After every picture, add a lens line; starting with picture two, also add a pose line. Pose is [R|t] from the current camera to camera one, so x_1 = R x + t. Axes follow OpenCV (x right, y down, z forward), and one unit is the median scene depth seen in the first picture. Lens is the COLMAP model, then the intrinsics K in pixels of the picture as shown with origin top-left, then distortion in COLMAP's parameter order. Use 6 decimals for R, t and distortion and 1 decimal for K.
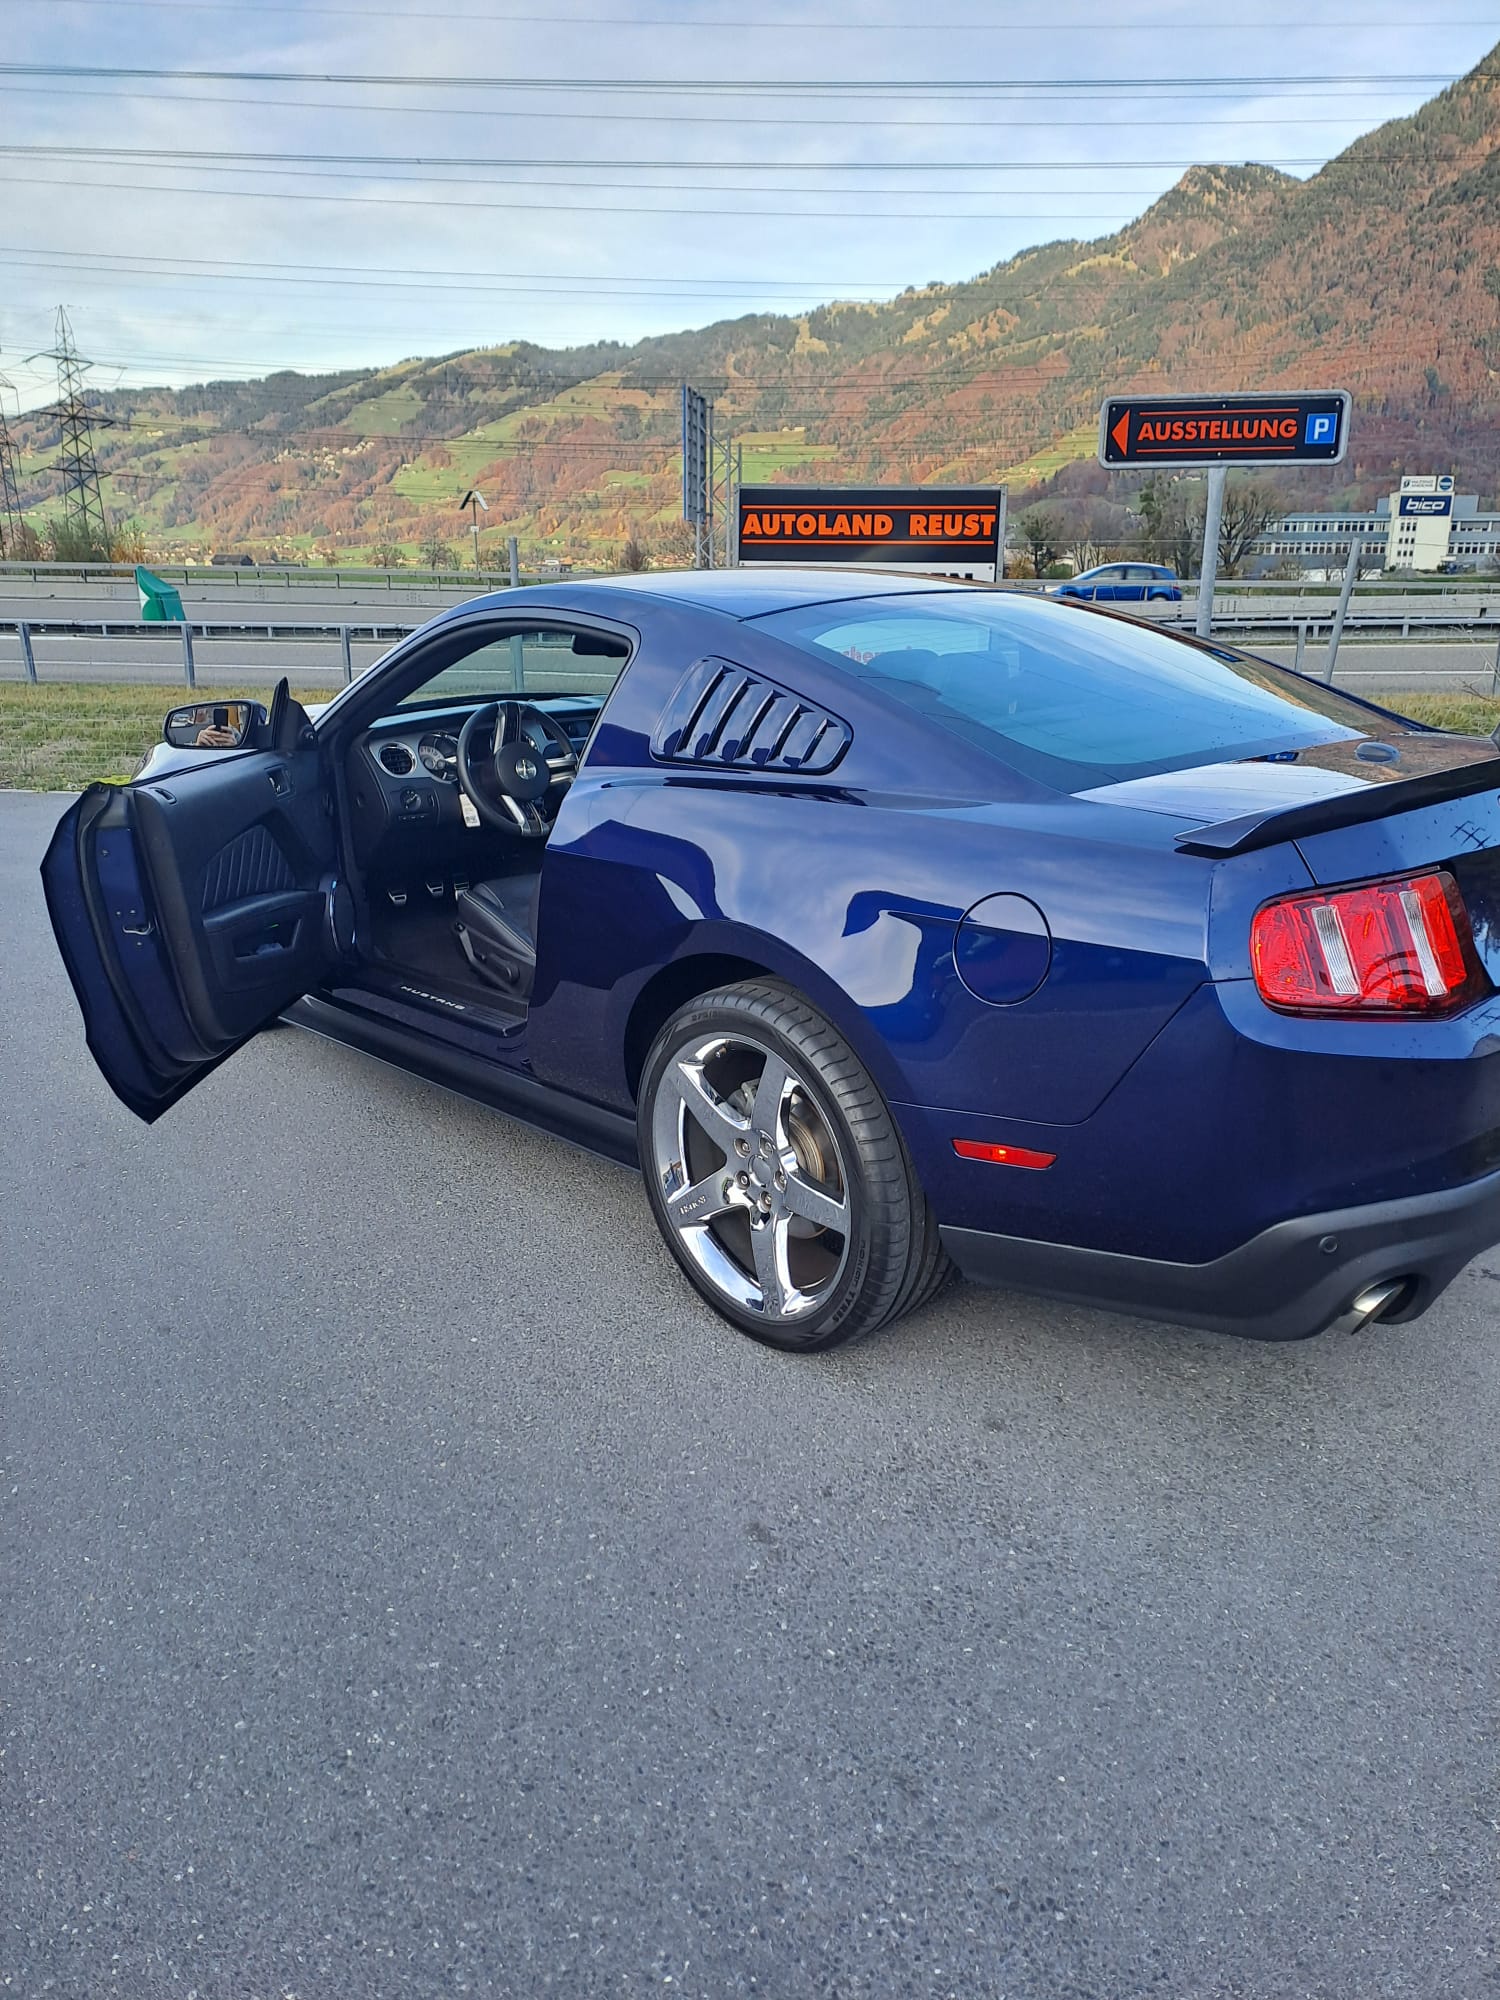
lens RADIAL K [[1482.5, 0, 750.0], [0, 1482.5, 1000.0], [0, 0, 1]] dist [0.034911, -0.000540]
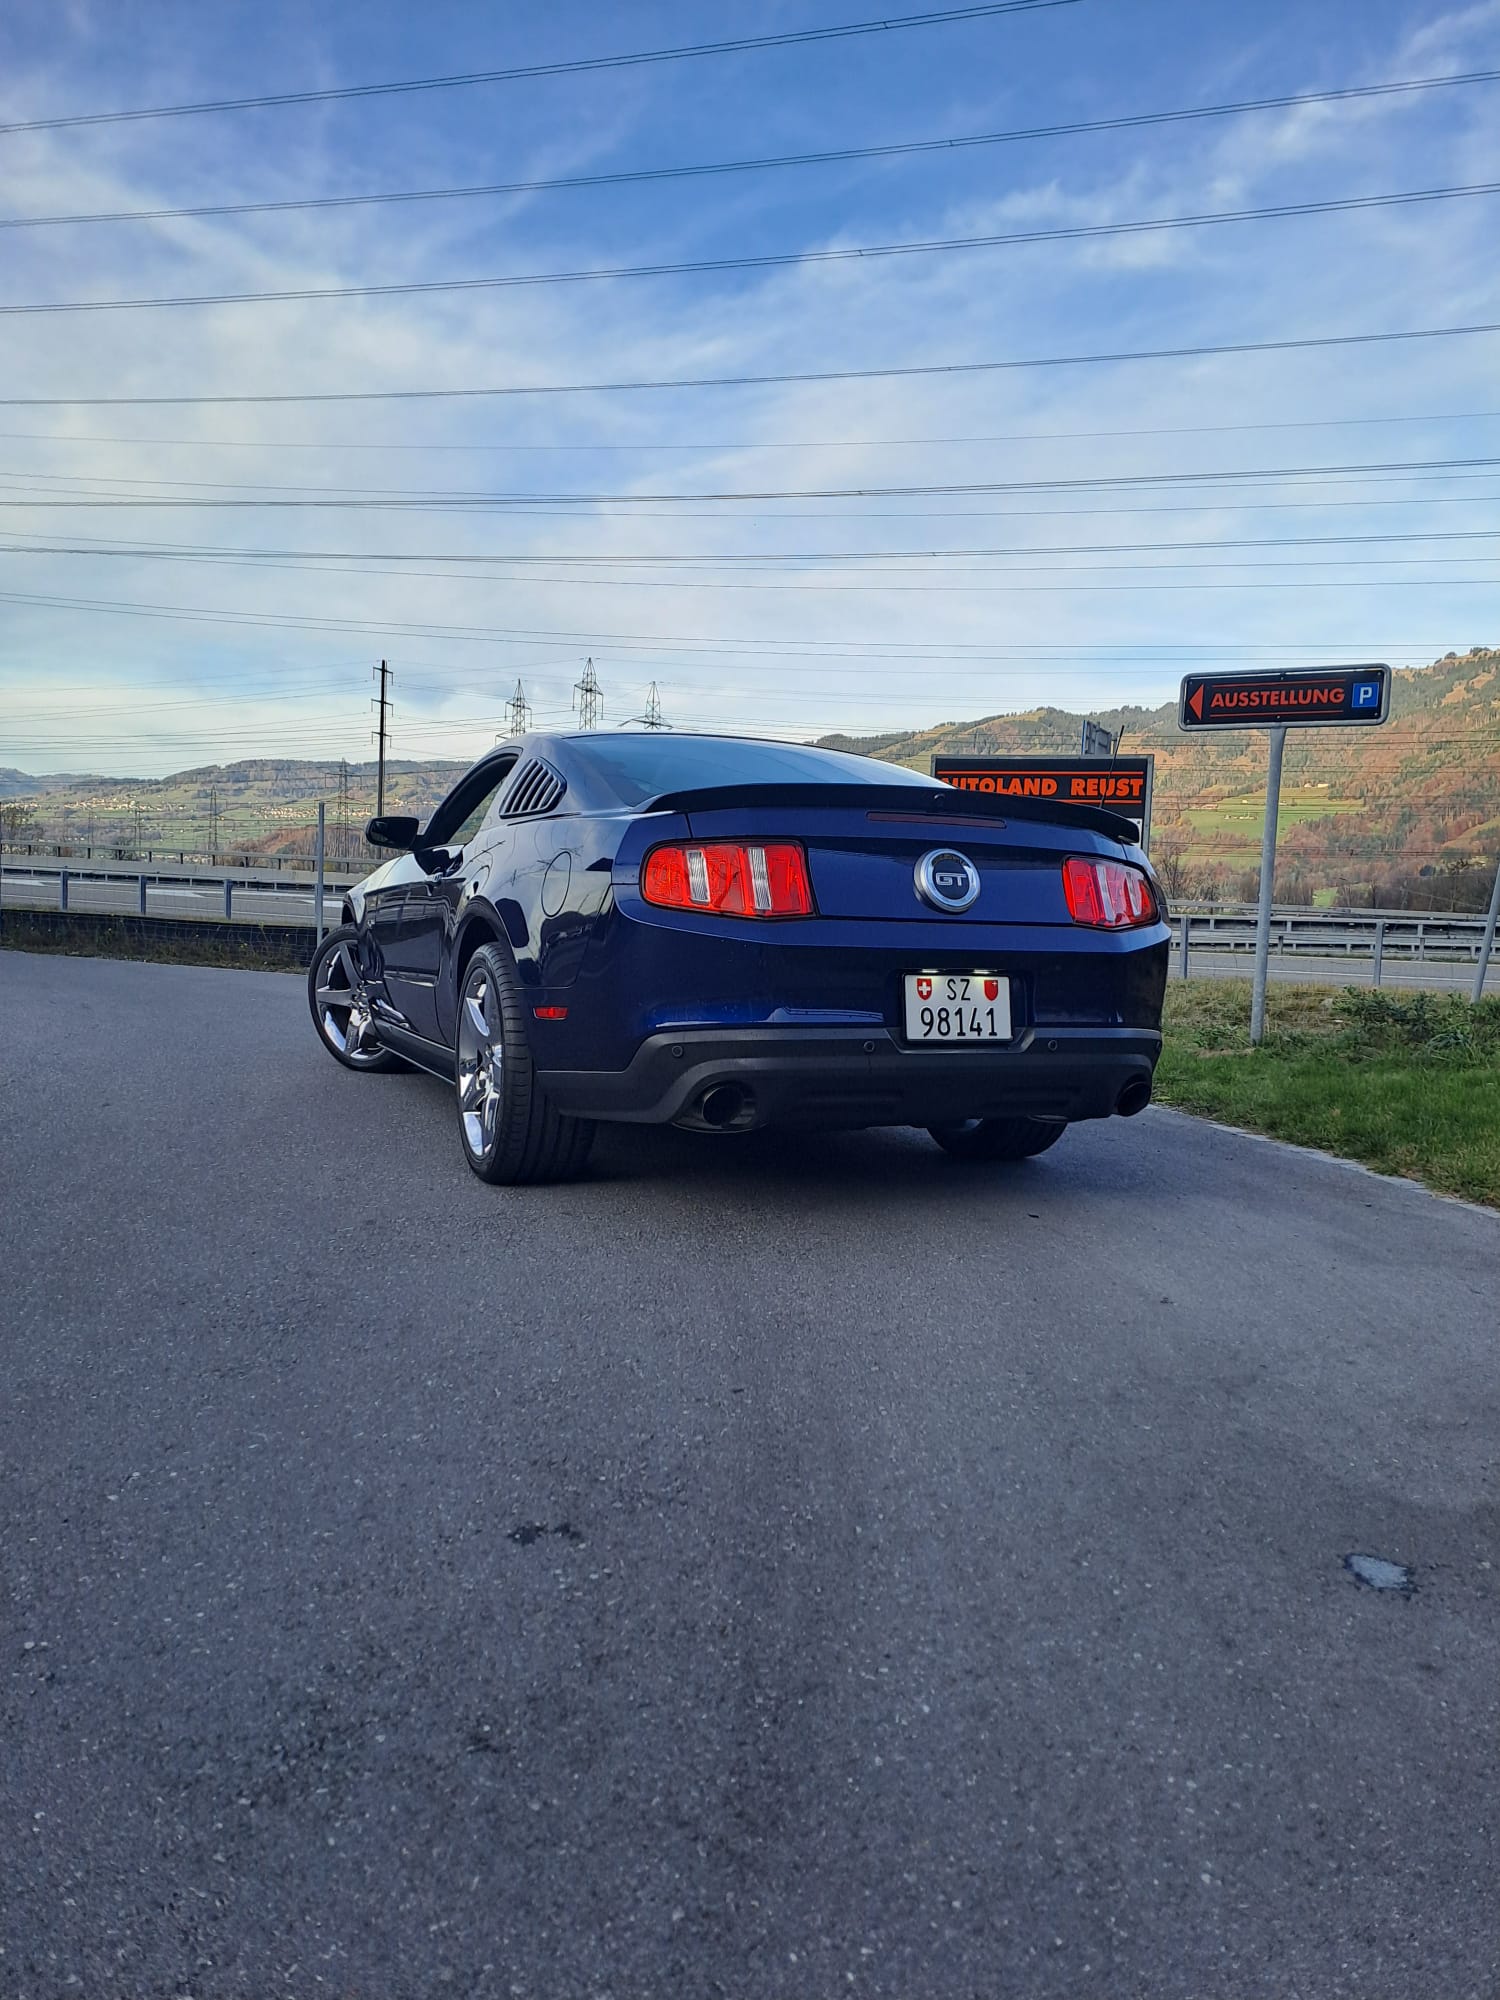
lens RADIAL K [[1482.5, 0, 750.0], [0, 1482.5, 1000.0], [0, 0, 1]] dist [0.034911, -0.000540]
pose [[0.935829, 0.060897, -0.347153, 0.288704], [-0.137451, 0.970031, -0.200369, 0.118080], [0.324547, 0.235228, 0.916153, -0.128553]]
